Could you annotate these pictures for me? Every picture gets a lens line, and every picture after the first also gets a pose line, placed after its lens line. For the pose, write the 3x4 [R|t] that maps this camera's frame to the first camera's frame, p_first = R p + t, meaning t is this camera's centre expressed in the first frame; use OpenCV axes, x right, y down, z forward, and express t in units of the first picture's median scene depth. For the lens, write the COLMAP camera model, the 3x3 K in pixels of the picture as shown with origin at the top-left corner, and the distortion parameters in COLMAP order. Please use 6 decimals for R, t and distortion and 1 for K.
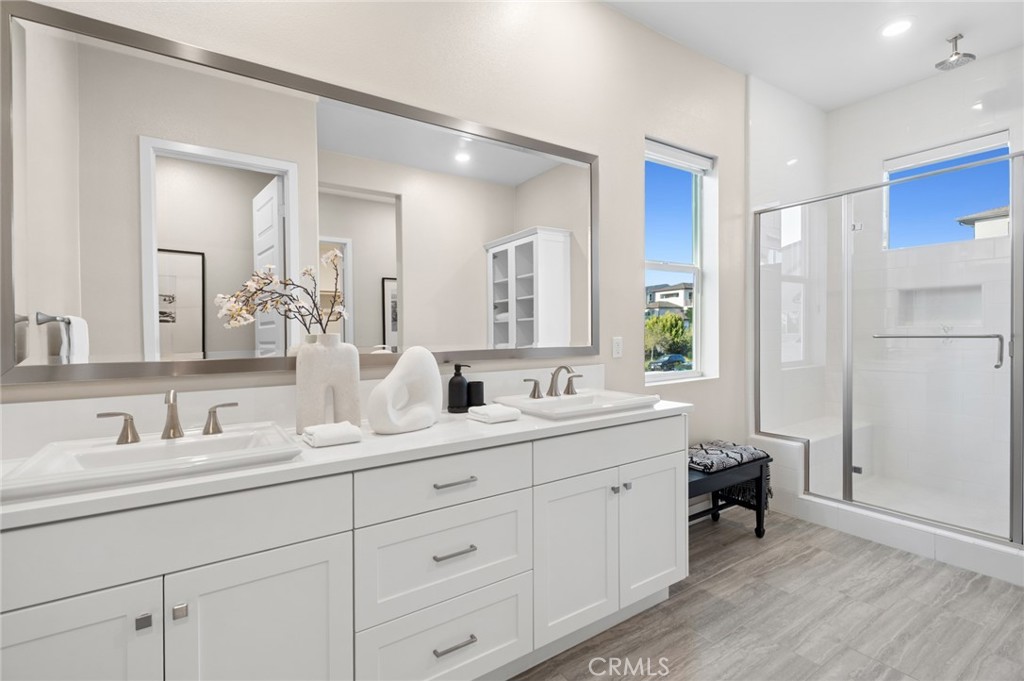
lens RADIAL K [[472.6, 0, 512.4], [0, 472.6, 339.5], [0, 0, 1]] dist [-0.001737, 0.000155]
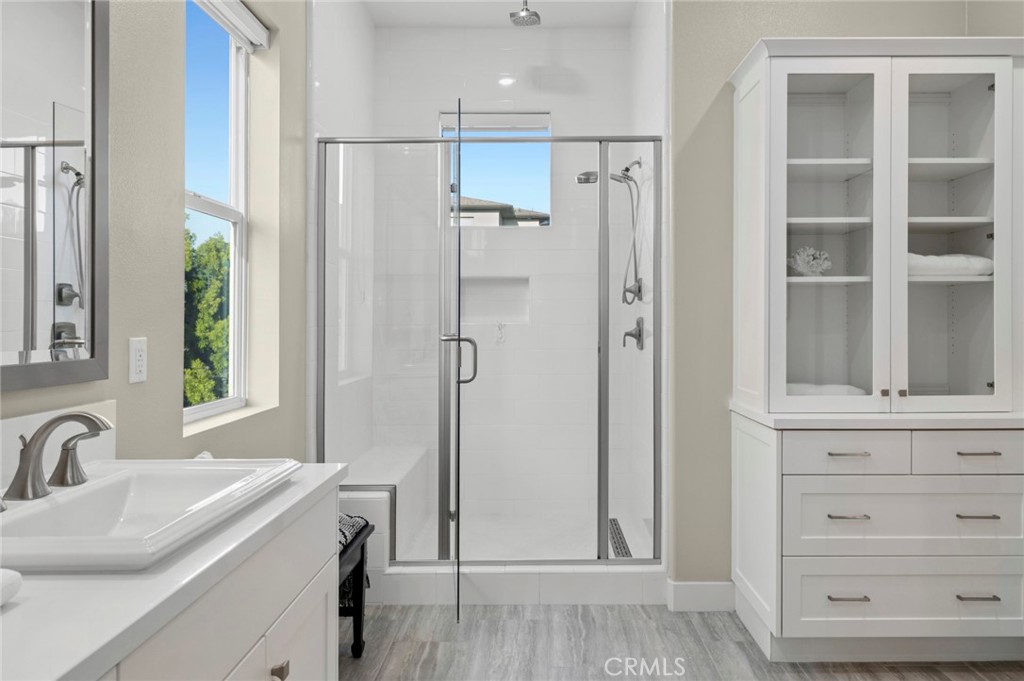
lens RADIAL K [[694.6, 0, 519.1], [0, 694.6, 326.8], [0, 0, 1]] dist [0.015504, -0.001375]
pose [[0.554957, 0.008379, 0.831837, -0.129956], [0.006620, 0.999873, -0.014488, -0.003159], [-0.831853, 0.013547, 0.554831, 0.307936]]
